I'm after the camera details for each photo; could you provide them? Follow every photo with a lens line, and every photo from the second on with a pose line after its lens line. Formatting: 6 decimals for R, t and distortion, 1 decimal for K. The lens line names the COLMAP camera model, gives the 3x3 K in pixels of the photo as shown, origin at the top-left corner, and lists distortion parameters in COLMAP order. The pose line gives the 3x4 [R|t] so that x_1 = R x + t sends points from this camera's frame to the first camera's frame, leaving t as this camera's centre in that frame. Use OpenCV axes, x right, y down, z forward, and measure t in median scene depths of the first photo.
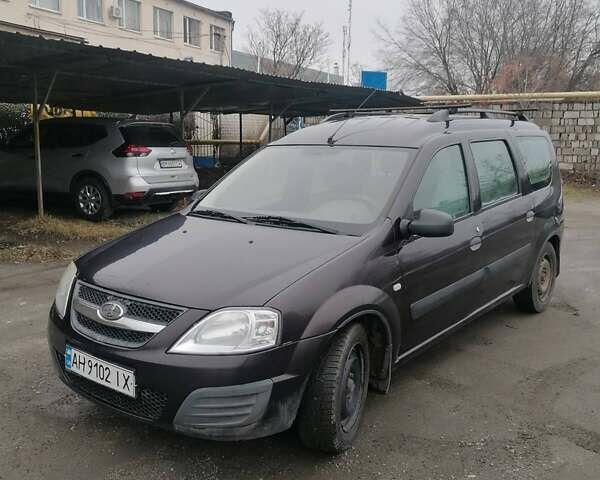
lens RADIAL K [[609.9, 0, 300.0], [0, 609.9, 240.0], [0, 0, 1]] dist [0.116397, -0.143665]
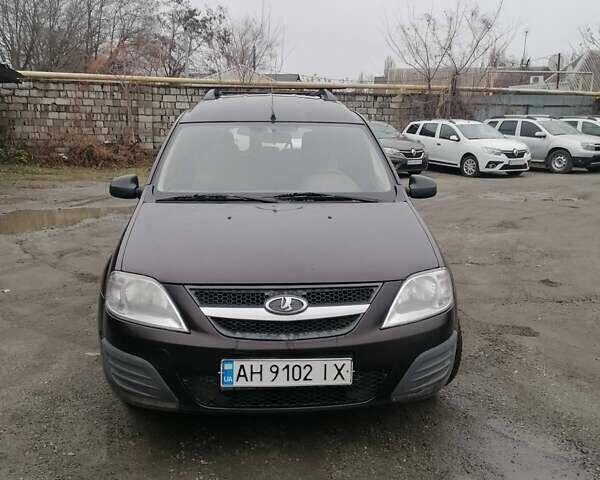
lens RADIAL K [[609.9, 0, 300.0], [0, 609.9, 240.0], [0, 0, 1]] dist [0.116397, -0.143665]
pose [[0.727590, -0.129774, 0.673626, -0.863619], [0.111018, 0.991275, 0.071057, -0.039951], [-0.676970, 0.023084, 0.735649, 0.321493]]
